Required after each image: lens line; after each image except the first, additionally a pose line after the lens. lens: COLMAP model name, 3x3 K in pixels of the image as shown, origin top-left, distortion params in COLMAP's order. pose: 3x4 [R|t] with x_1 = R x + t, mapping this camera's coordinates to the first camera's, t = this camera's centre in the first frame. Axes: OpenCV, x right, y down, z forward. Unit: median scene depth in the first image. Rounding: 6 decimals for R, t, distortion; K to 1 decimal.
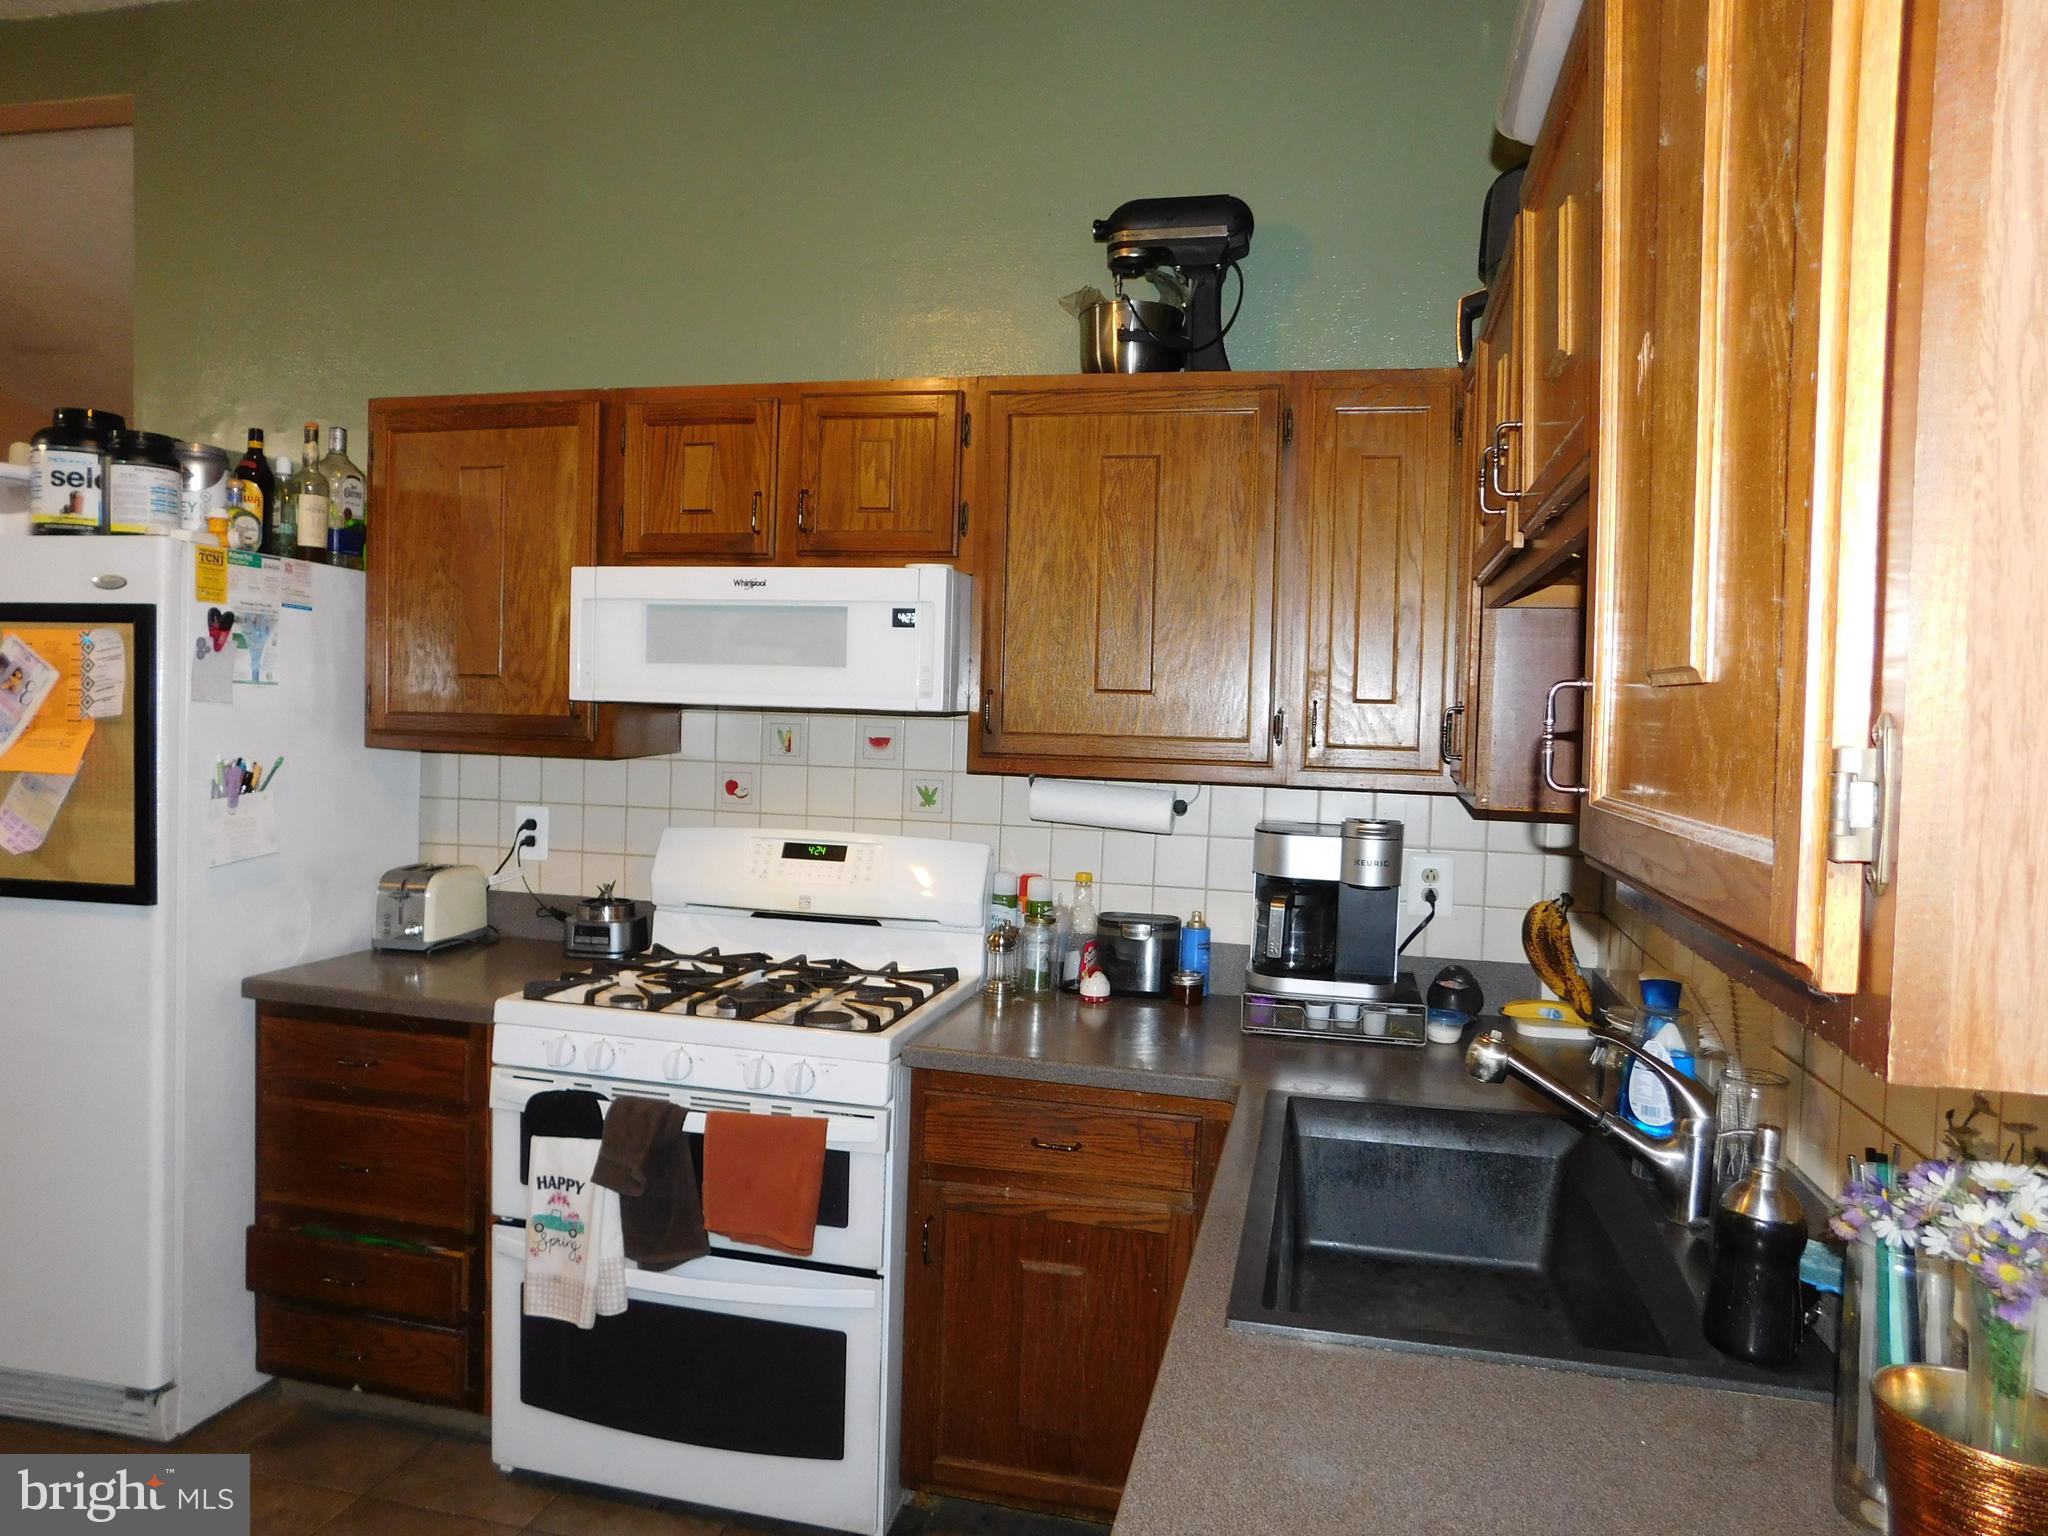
lens RADIAL K [[1371.3, 0, 1026.8], [0, 1371.3, 765.1], [0, 0, 1]] dist [-0.065643, 0.055789]
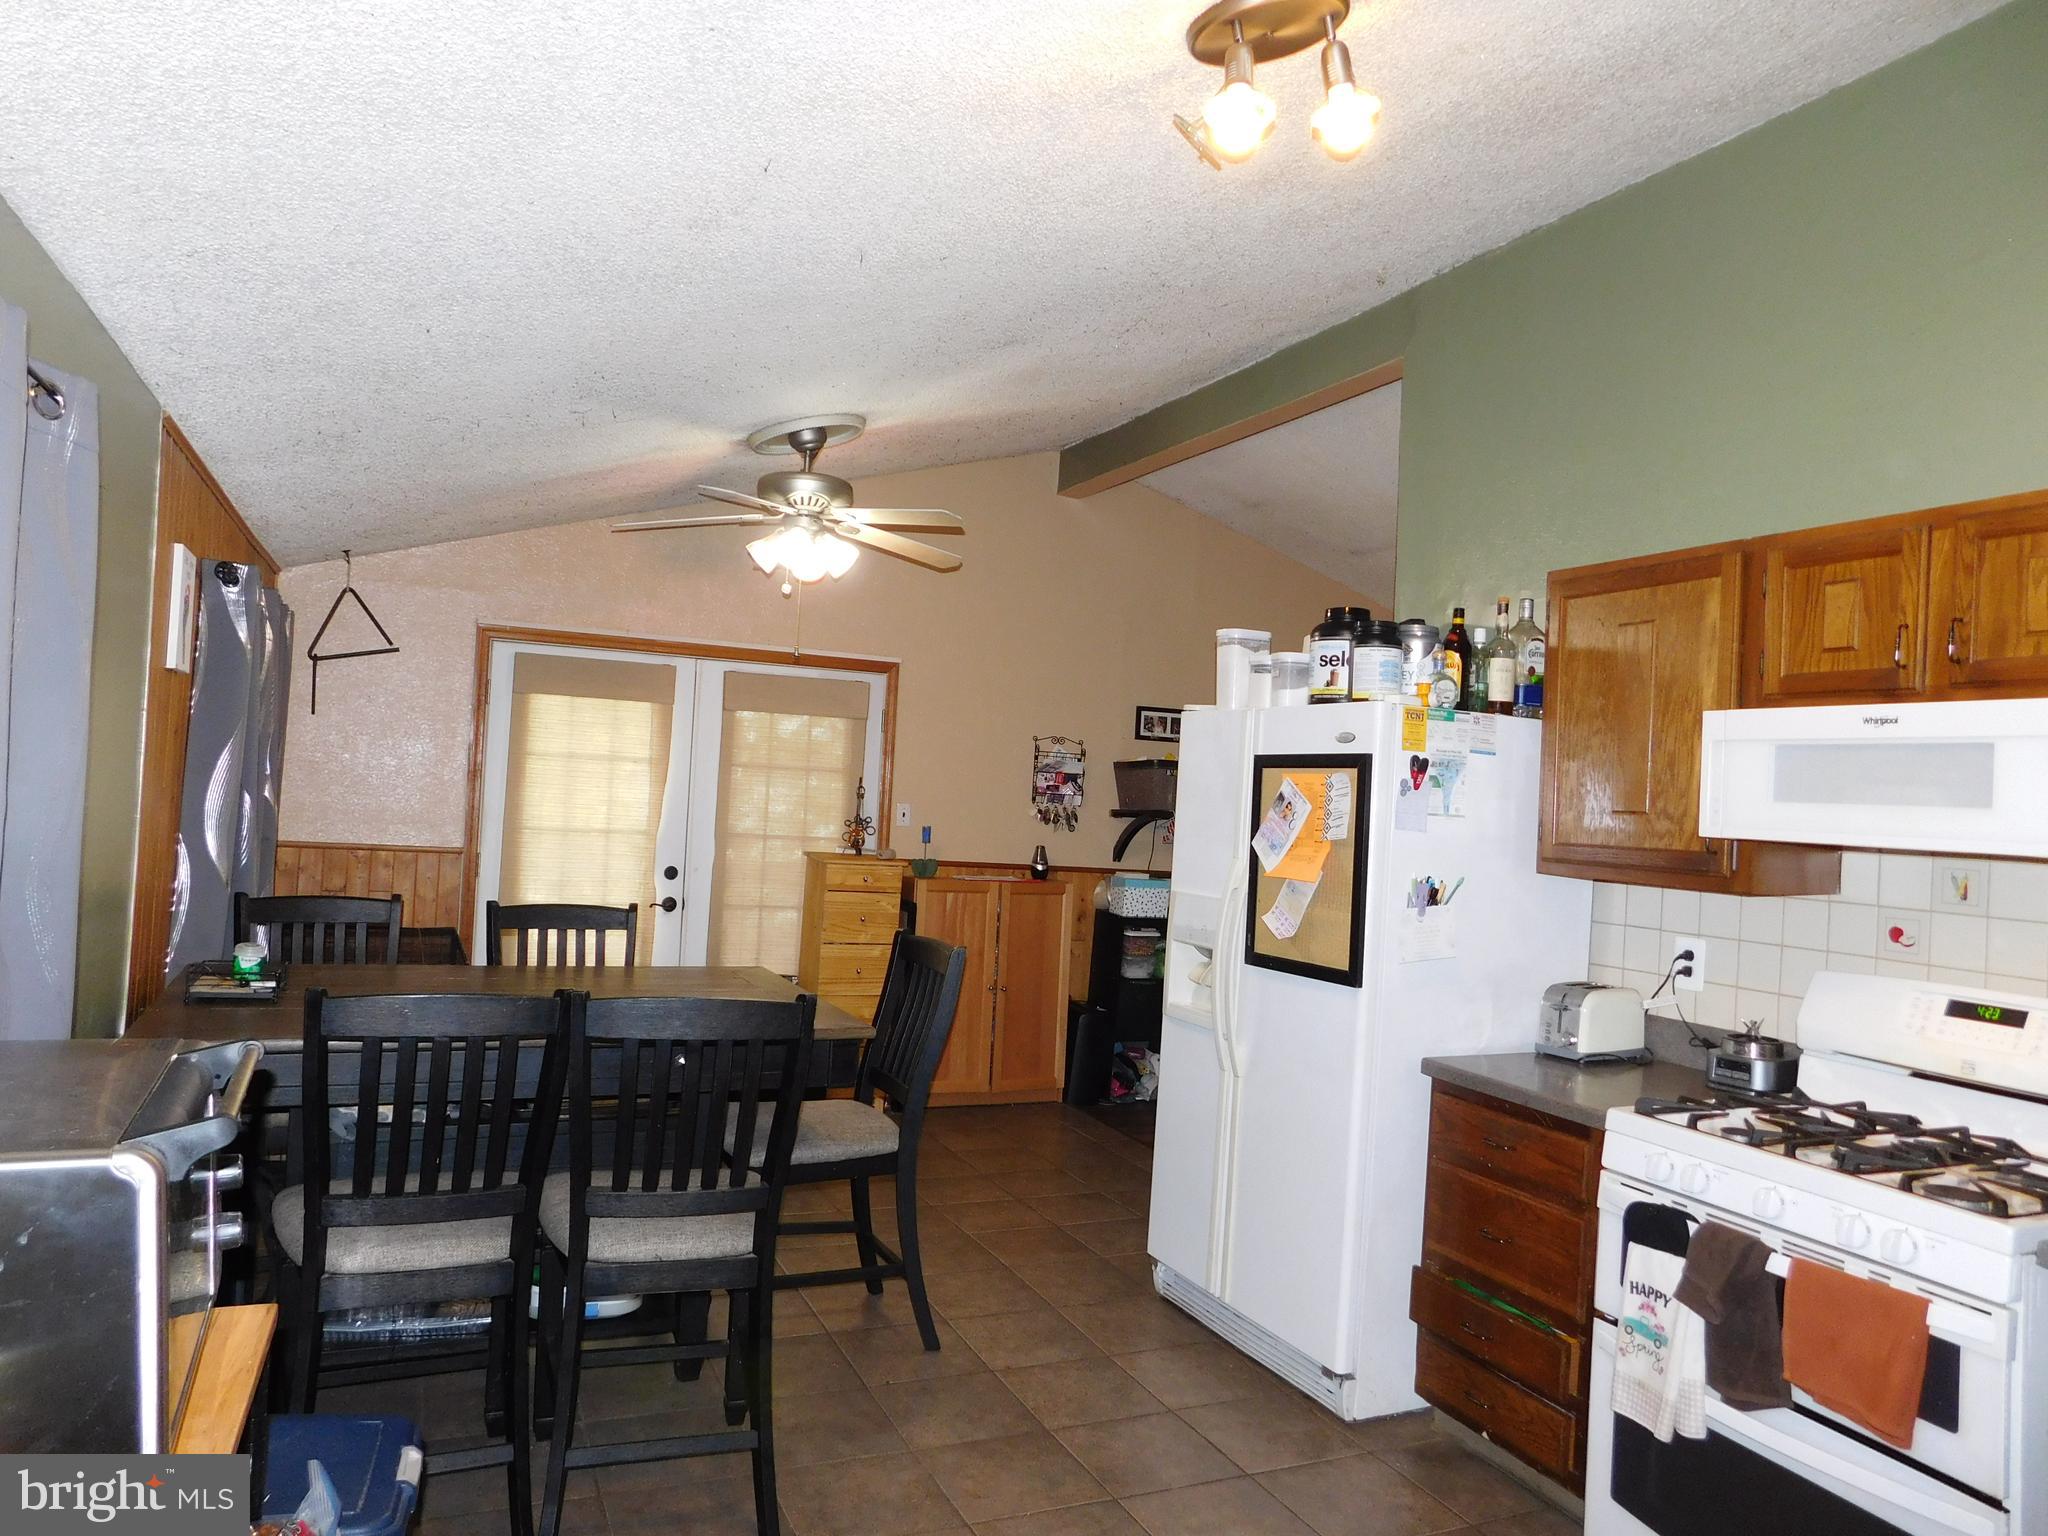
lens RADIAL K [[1397.0, 0, 1024.0], [0, 1397.0, 768.0], [0, 0, 1]] dist [-0.030450, 0.056010]
pose [[0.611812, -0.013513, -0.790888, 0.193465], [-0.062756, 0.995873, -0.065562, 0.002835], [0.788510, 0.089745, 0.608439, -0.071033]]
